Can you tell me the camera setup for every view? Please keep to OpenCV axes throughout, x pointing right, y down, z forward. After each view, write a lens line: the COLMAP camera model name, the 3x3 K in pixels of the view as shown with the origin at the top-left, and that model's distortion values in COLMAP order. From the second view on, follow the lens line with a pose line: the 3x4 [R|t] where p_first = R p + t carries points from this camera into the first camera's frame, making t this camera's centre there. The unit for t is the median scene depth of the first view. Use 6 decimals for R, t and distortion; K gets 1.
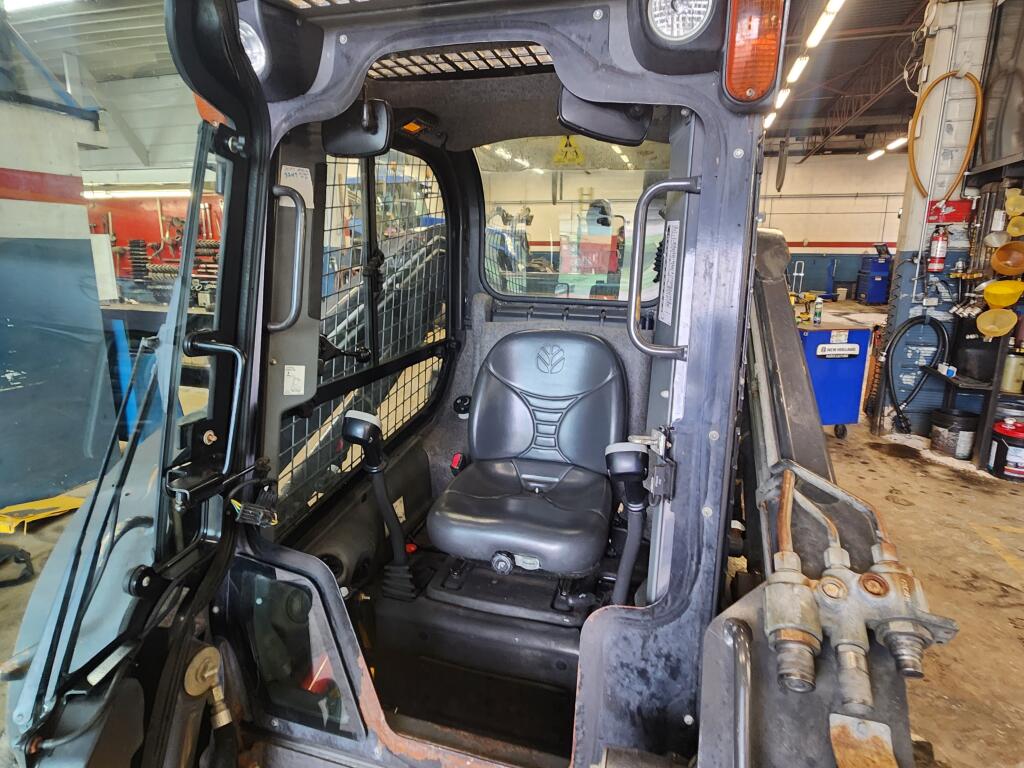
lens RADIAL K [[585.6, 0, 516.4], [0, 585.6, 377.1], [0, 0, 1]] dist [-0.003335, 0.004656]
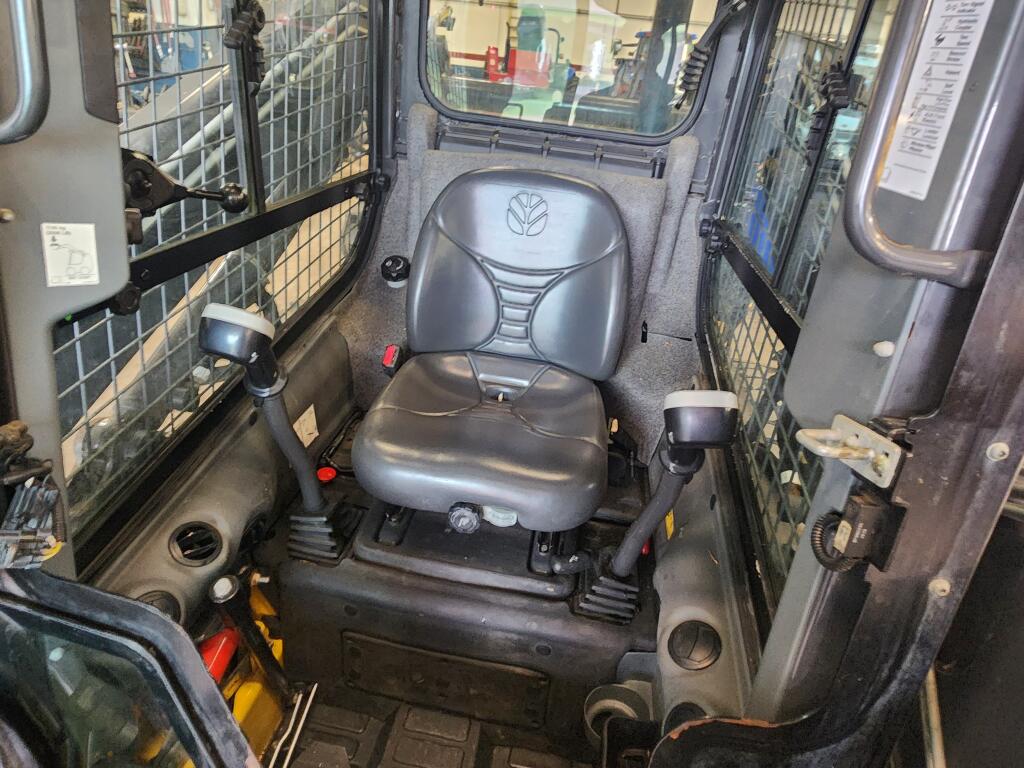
lens RADIAL K [[585.6, 0, 518.0], [0, 585.6, 375.7], [0, 0, 1]] dist [-0.003335, 0.004656]
pose [[0.987891, 0.017157, 0.154197, -0.058537], [-0.058061, 0.962531, 0.264885, -0.031126], [-0.143875, -0.270630, 0.951872, 0.296932]]
